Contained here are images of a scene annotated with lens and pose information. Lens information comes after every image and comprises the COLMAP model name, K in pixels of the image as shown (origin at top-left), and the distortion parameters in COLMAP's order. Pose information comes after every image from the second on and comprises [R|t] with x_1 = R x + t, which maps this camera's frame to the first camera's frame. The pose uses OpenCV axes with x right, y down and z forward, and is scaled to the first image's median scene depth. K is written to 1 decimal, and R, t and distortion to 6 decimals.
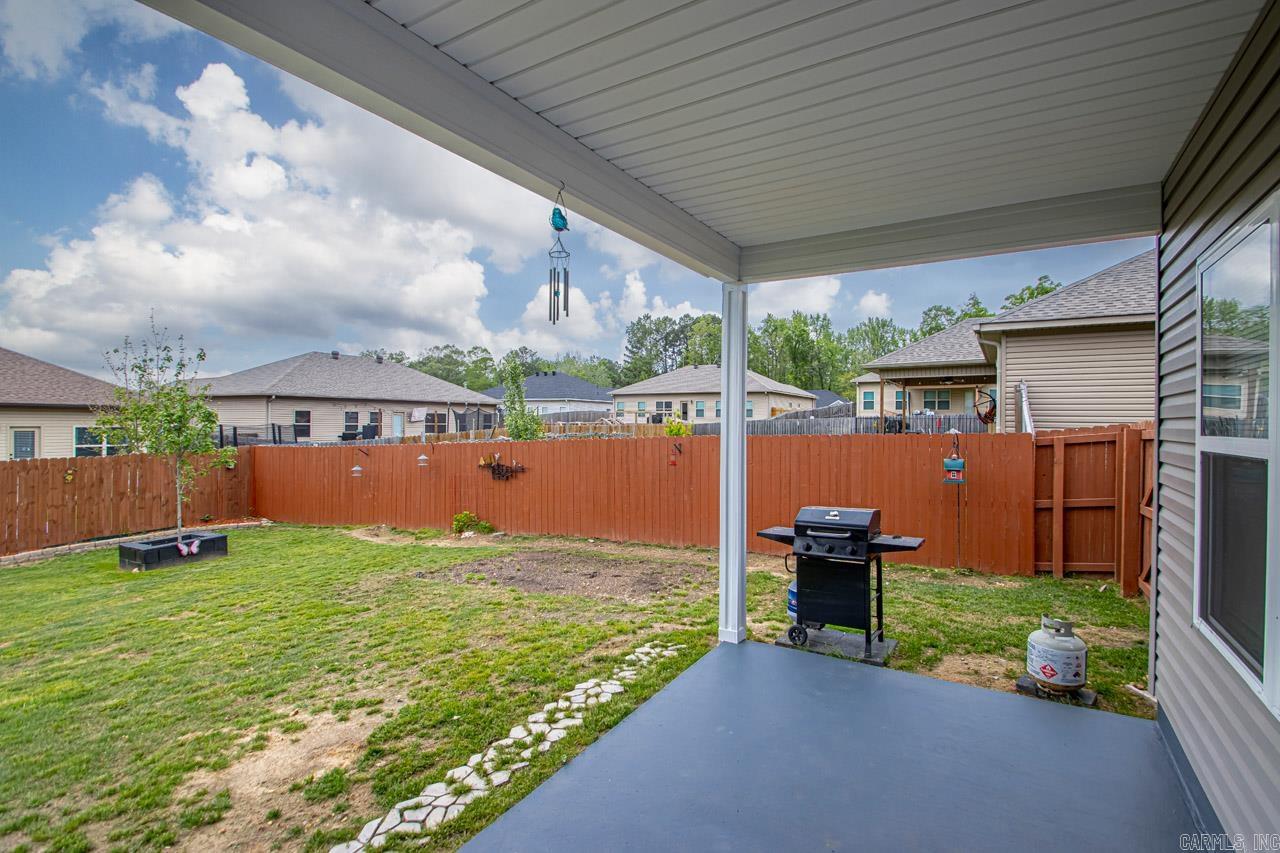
lens RADIAL K [[602.4, 0, 657.4], [0, 602.4, 423.9], [0, 0, 1]] dist [0.002752, -0.015785]
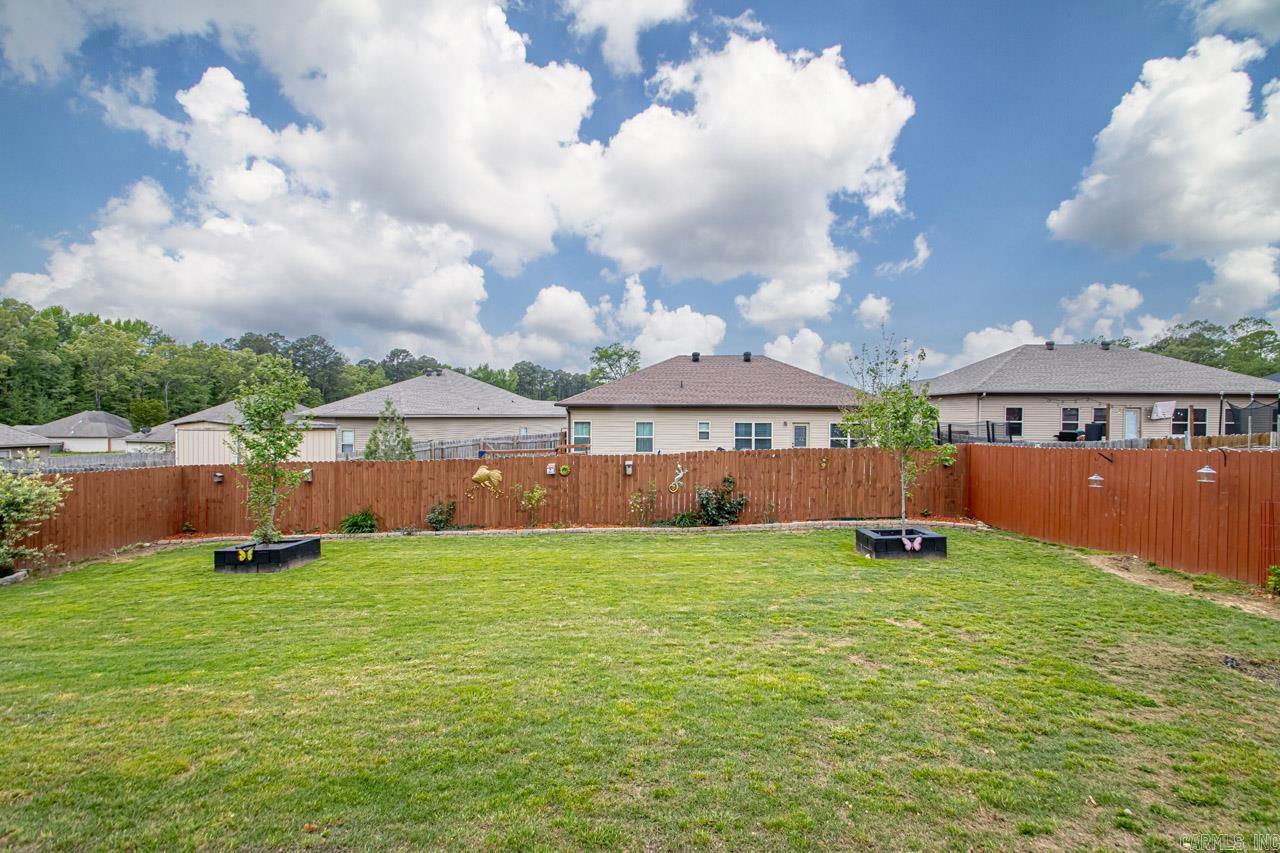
lens RADIAL K [[602.4, 0, 657.4], [0, 602.4, 423.9], [0, 0, 1]] dist [0.002752, -0.015785]
pose [[0.491437, 0.008165, -0.870875, -0.097190], [-0.005925, 0.999964, 0.006032, 0.002118], [0.870893, 0.002196, 0.491468, 0.113265]]
